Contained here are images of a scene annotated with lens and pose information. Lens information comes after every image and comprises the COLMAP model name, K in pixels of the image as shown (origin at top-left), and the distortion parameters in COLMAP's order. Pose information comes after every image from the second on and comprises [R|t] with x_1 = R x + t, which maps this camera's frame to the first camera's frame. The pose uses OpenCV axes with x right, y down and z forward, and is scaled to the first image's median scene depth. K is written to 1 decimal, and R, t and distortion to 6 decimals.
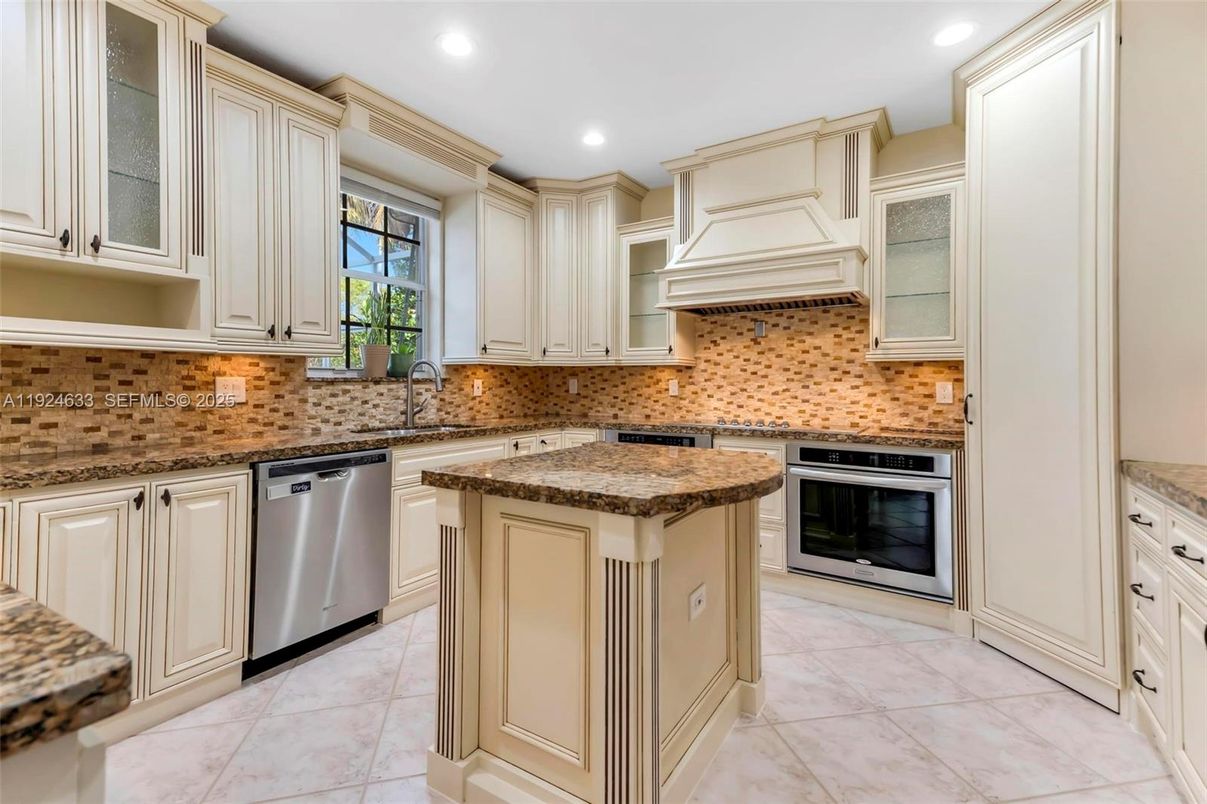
lens RADIAL K [[551.8, 0, 598.5], [0, 551.8, 374.0], [0, 0, 1]] dist [0.045410, -0.000102]
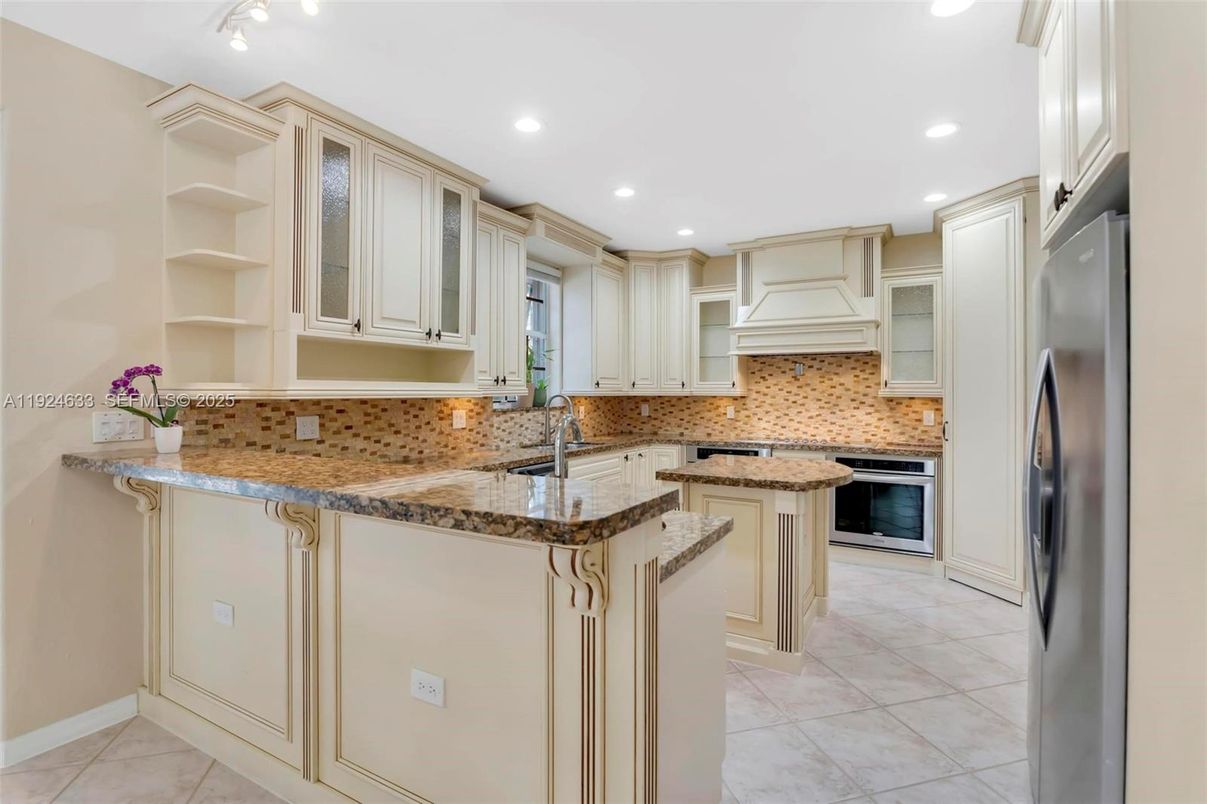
lens RADIAL K [[574.1, 0, 610.2], [0, 574.1, 387.5], [0, 0, 1]] dist [-0.018695, 0.000928]
pose [[0.997891, 0.002483, 0.064866, -0.293359], [-0.002922, 0.999973, 0.006674, -0.052457], [-0.064848, -0.006849, 0.997872, -0.405427]]
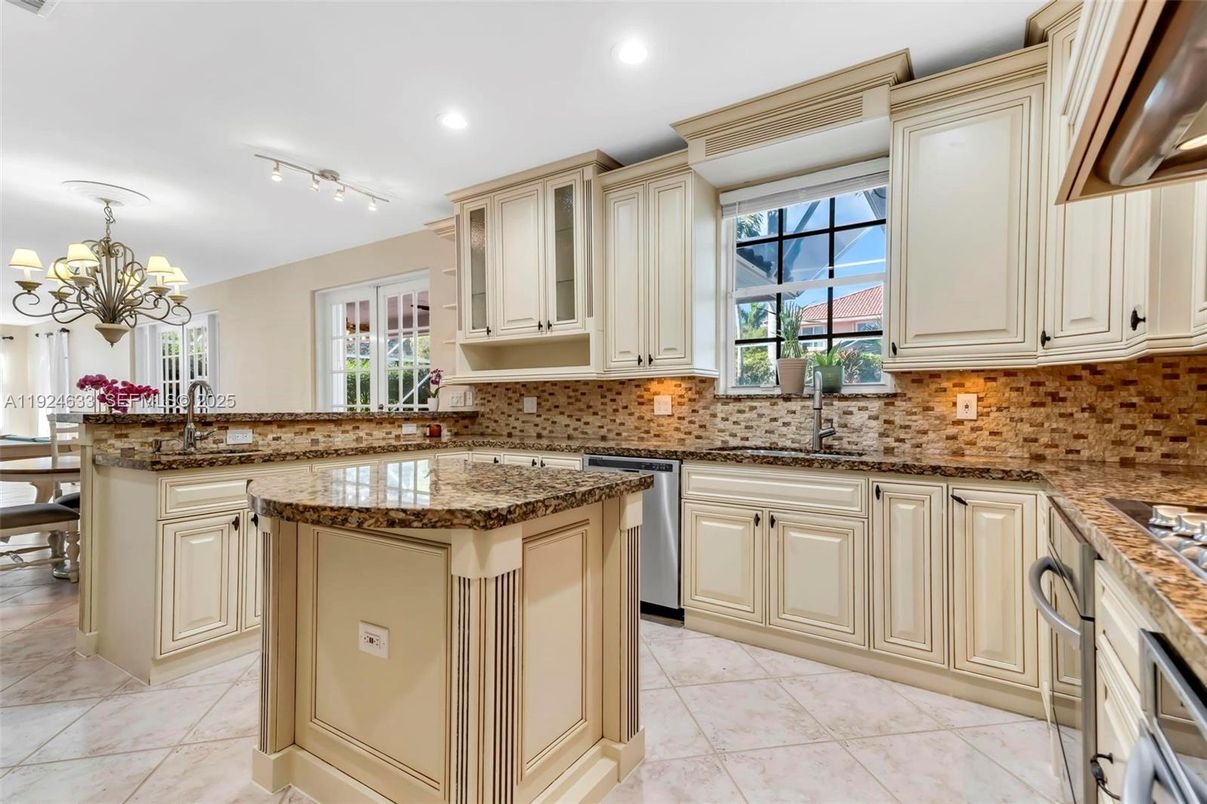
lens RADIAL K [[566.4, 0, 608.2], [0, 566.4, 408.5], [0, 0, 1]] dist [0.039960, -0.000091]
pose [[-0.014860, 0.004521, -0.999879, 0.572673], [0.012523, 0.999912, 0.004335, 0.023224], [0.999811, -0.012457, -0.014916, 0.722848]]
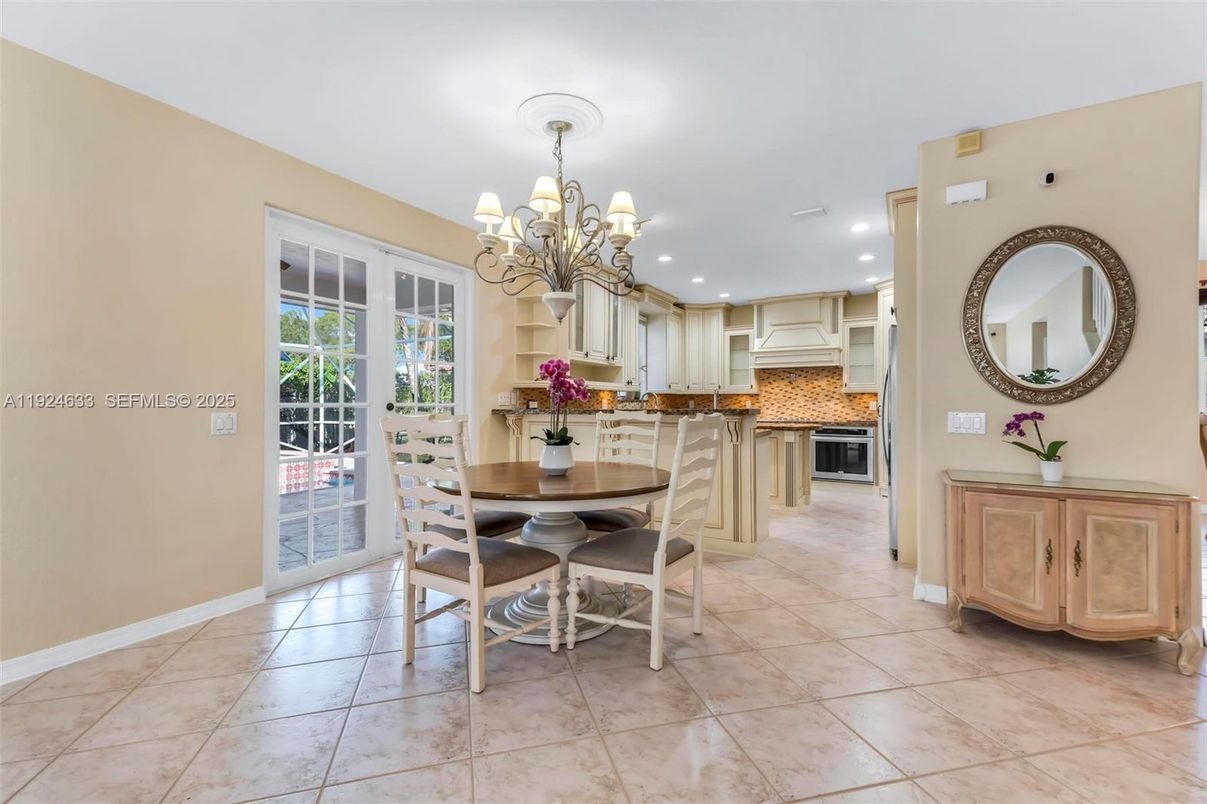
lens RADIAL K [[541.4, 0, 605.7], [0, 541.4, 392.8], [0, 0, 1]] dist [0.036935, 0.000041]
pose [[0.998092, 0.001725, 0.061725, -0.654260], [-0.001303, 0.999976, -0.006864, -0.005156], [-0.061735, 0.006770, 0.998070, -1.234994]]
